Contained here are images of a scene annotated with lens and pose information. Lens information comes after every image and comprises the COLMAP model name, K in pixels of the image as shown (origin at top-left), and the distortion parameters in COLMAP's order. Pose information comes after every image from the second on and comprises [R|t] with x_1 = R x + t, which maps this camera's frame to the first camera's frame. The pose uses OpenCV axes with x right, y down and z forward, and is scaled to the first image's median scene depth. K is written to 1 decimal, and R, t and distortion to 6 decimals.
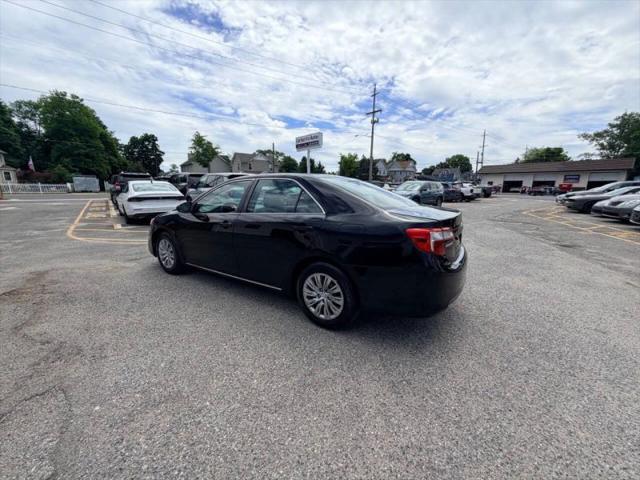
lens RADIAL K [[254.0, 0, 319.5], [0, 254.0, 239.2], [0, 0, 1]] dist [0.000047, 0.000013]
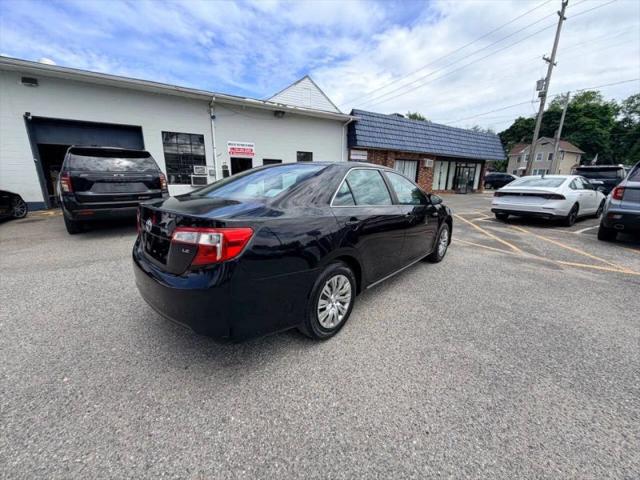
lens RADIAL K [[254.0, 0, 319.4], [0, 254.0, 239.6], [0, 0, 1]] dist [0.000047, 0.000013]
pose [[-0.152661, 0.221094, -0.963230, 0.060496], [-0.212612, 0.944485, 0.250488, -0.015008], [0.965138, 0.243034, -0.097178, 0.078385]]
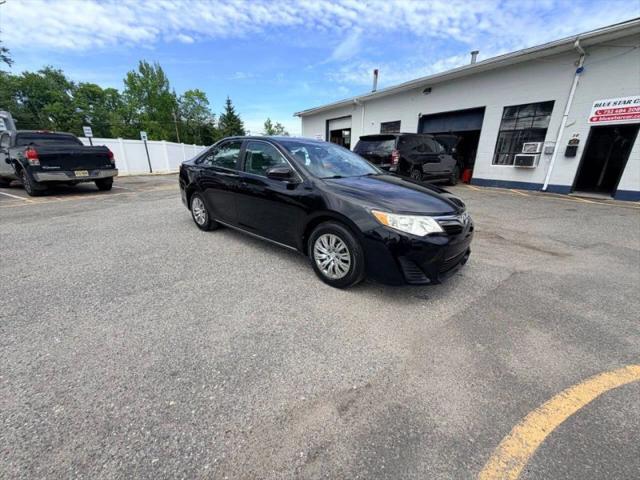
lens RADIAL K [[254.0, 0, 318.4], [0, 254.0, 240.9], [0, 0, 1]] dist [0.000047, 0.000013]
pose [[-0.989317, -0.068302, 0.128787, -0.031534], [0.005866, 0.864078, 0.503324, -0.029560], [-0.145660, 0.498702, -0.854447, 0.152510]]
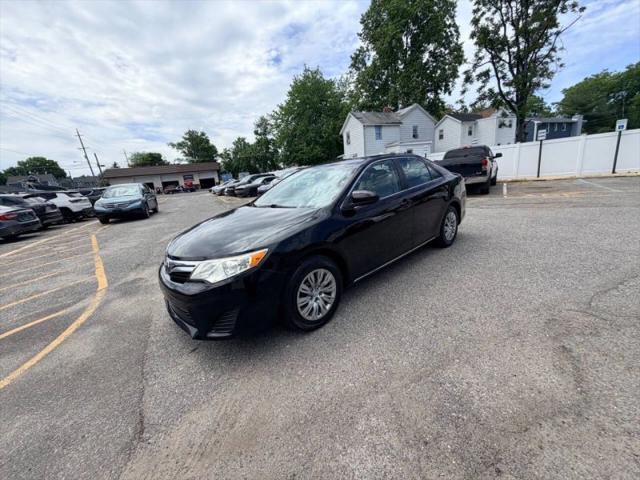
lens RADIAL K [[254.0, 0, 319.7], [0, 254.0, 241.2], [0, 0, 1]] dist [0.000047, 0.000013]
pose [[0.248220, -0.278232, 0.927887, -0.087122], [0.287502, 0.935865, 0.203714, -0.013341], [-0.925057, 0.216203, 0.312292, 0.063566]]
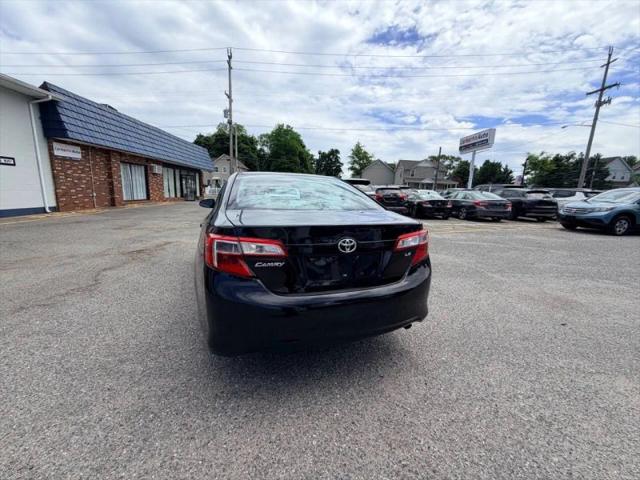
lens RADIAL K [[254.0, 0, 318.6], [0, 254.0, 239.4], [0, 0, 1]] dist [0.000047, 0.000013]
pose [[0.801439, 0.123218, -0.585247, 0.043701], [-0.139547, 0.990063, 0.017352, -0.003249], [0.581569, 0.067762, 0.810670, 0.022778]]
